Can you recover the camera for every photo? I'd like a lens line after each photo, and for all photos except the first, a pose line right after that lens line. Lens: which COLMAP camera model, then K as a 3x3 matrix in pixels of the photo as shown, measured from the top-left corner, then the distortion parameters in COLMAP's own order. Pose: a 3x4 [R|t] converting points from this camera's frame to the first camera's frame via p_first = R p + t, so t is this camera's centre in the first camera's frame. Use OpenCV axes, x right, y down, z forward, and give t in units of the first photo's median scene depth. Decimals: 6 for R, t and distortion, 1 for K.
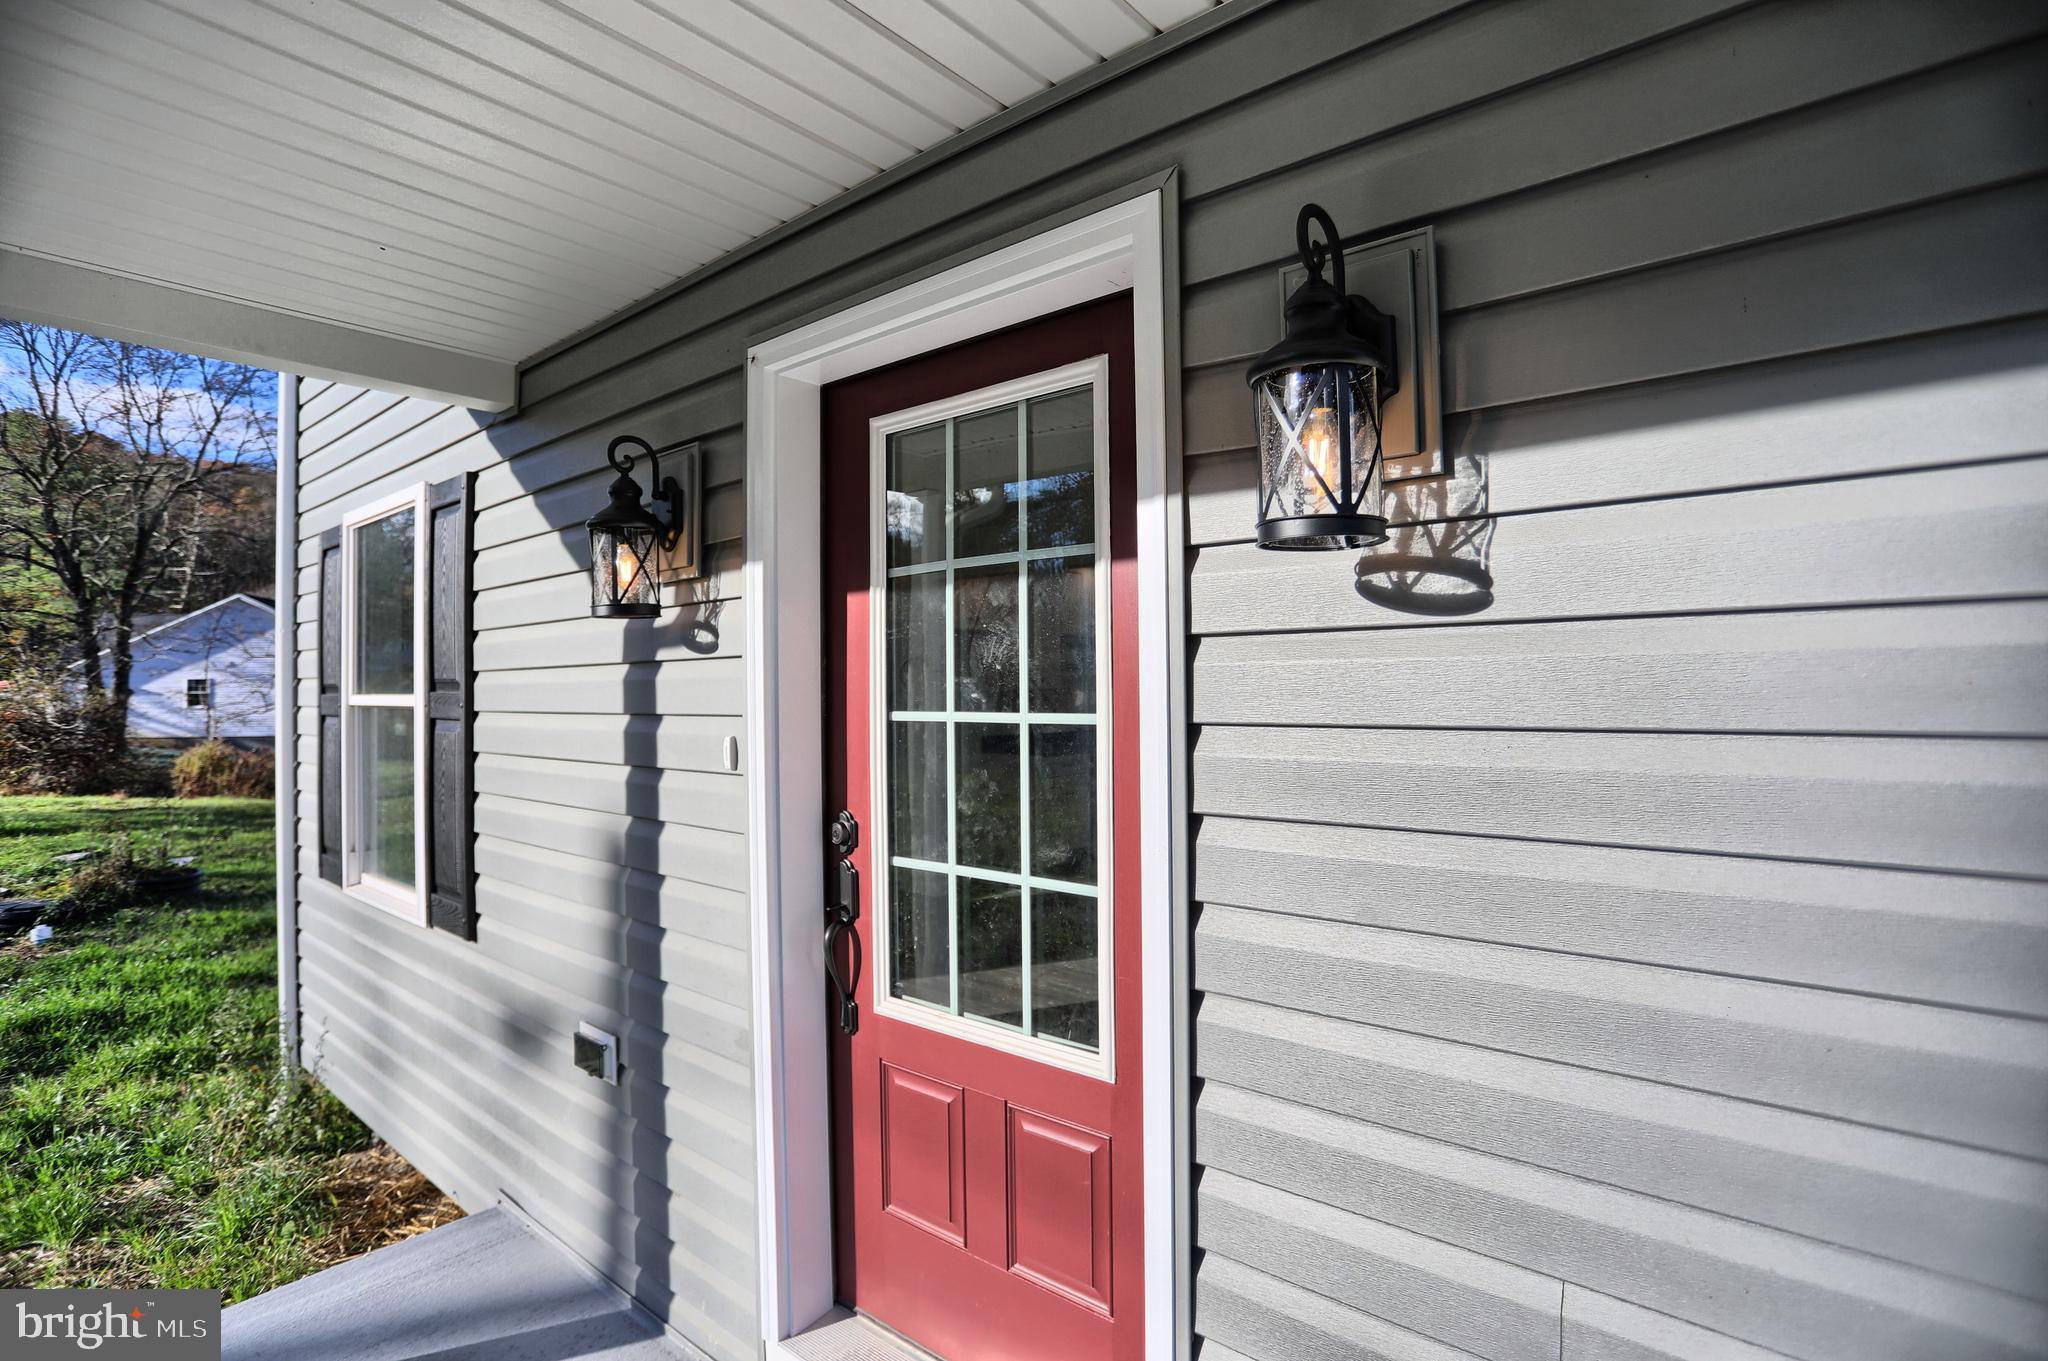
lens RADIAL K [[1003.9, 0, 1004.8], [0, 1003.9, 678.1], [0, 0, 1]] dist [-0.061757, 0.022421]
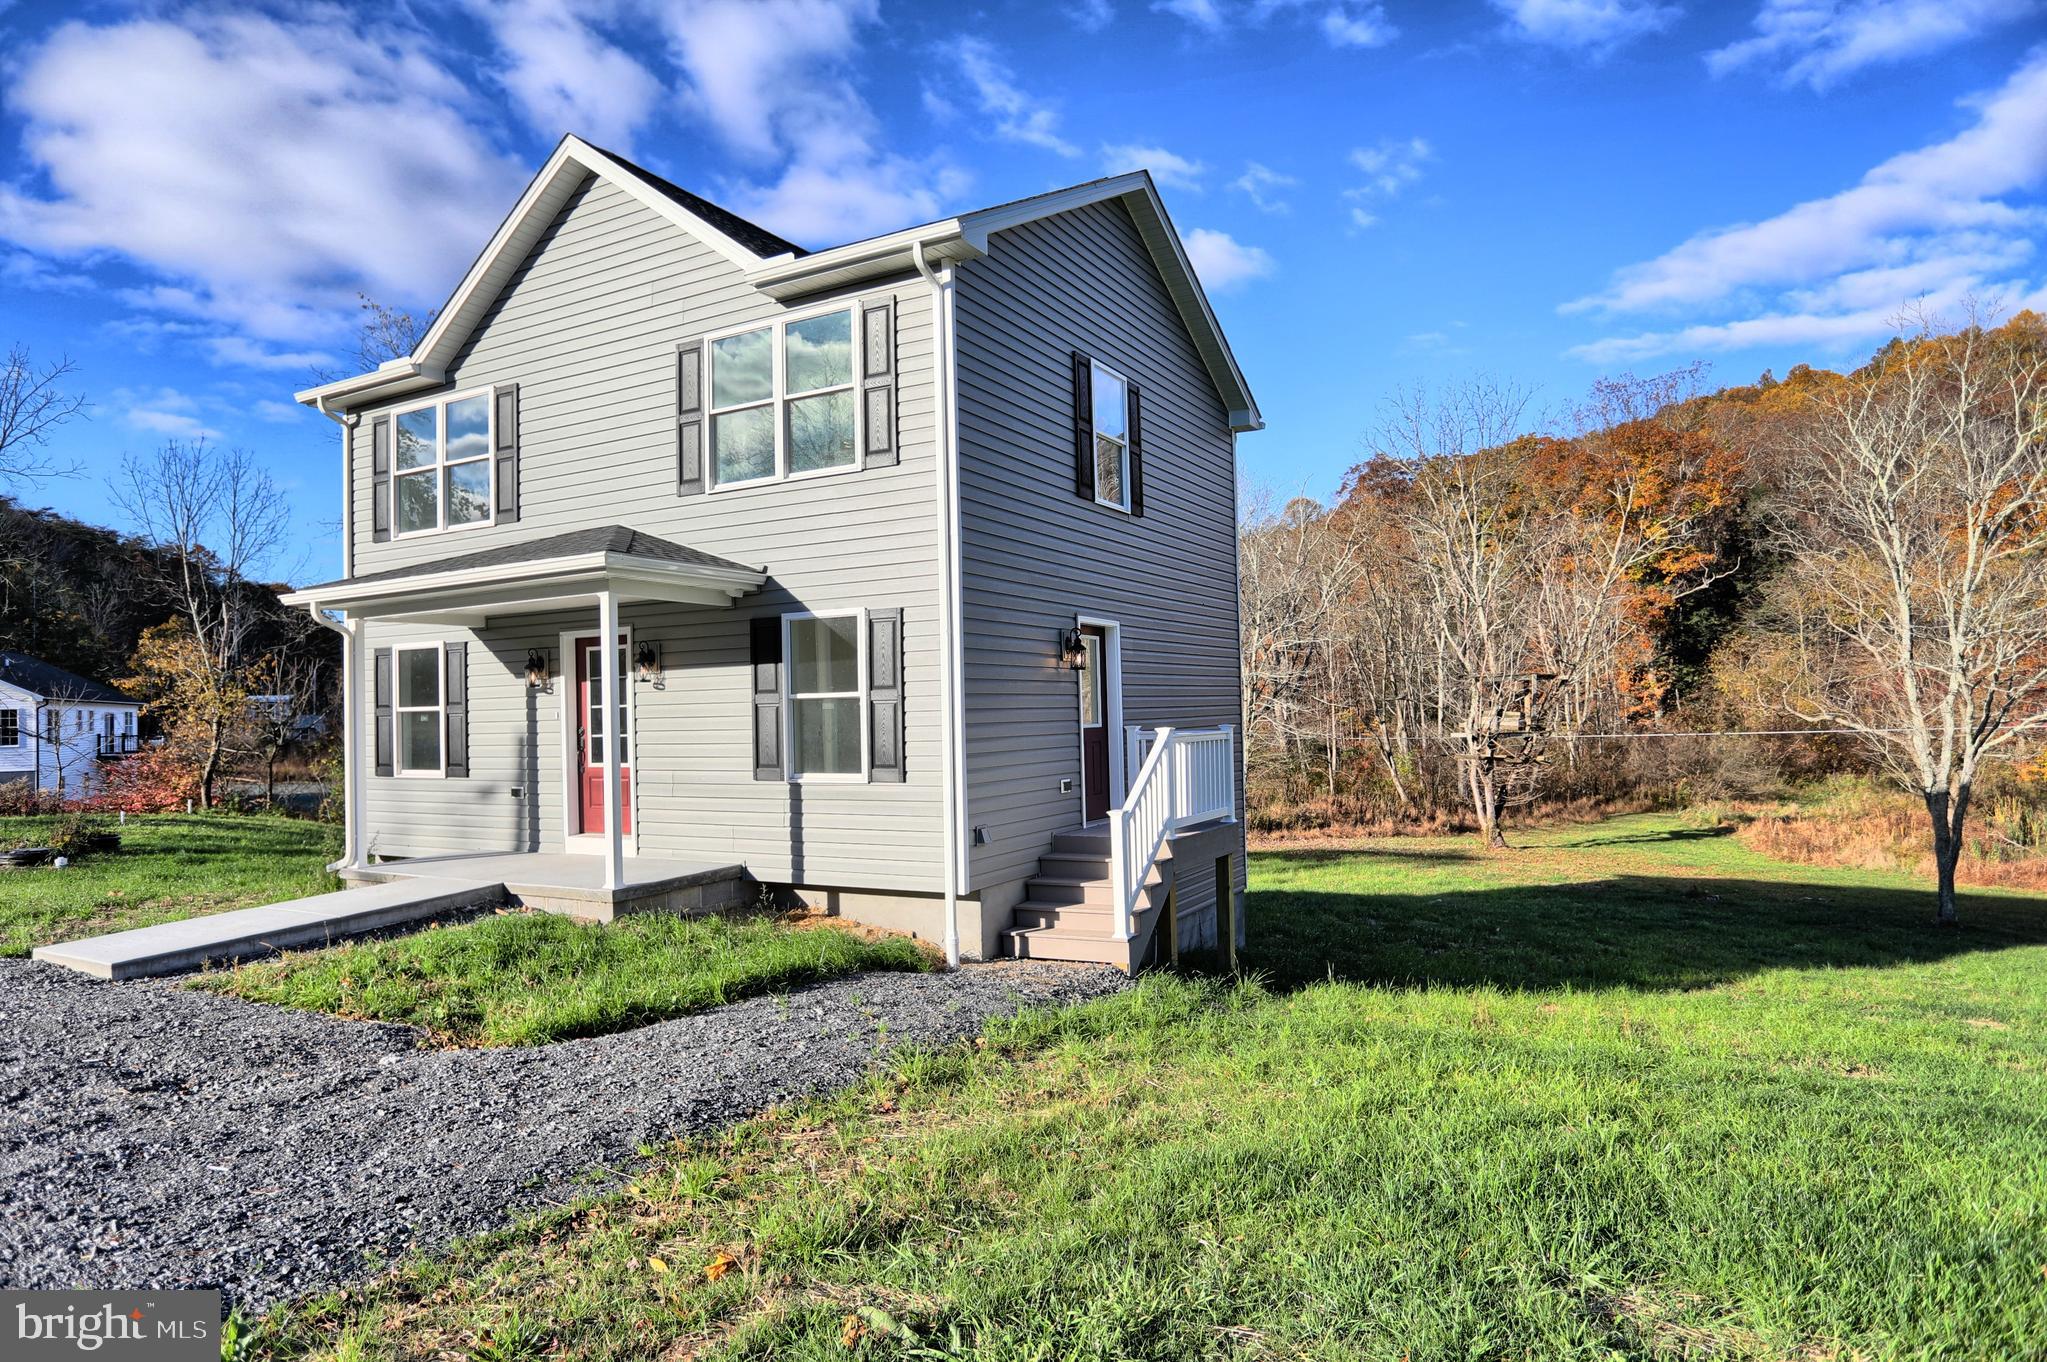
lens RADIAL K [[1210.4, 0, 1028.0], [0, 1210.4, 671.6], [0, 0, 1]] dist [-0.024424, 0.001647]
pose [[0.979201, -0.008029, 0.202732, 0.791099], [0.012428, 0.999714, -0.020436, 0.011182], [-0.202509, 0.022531, 0.979021, -5.273352]]
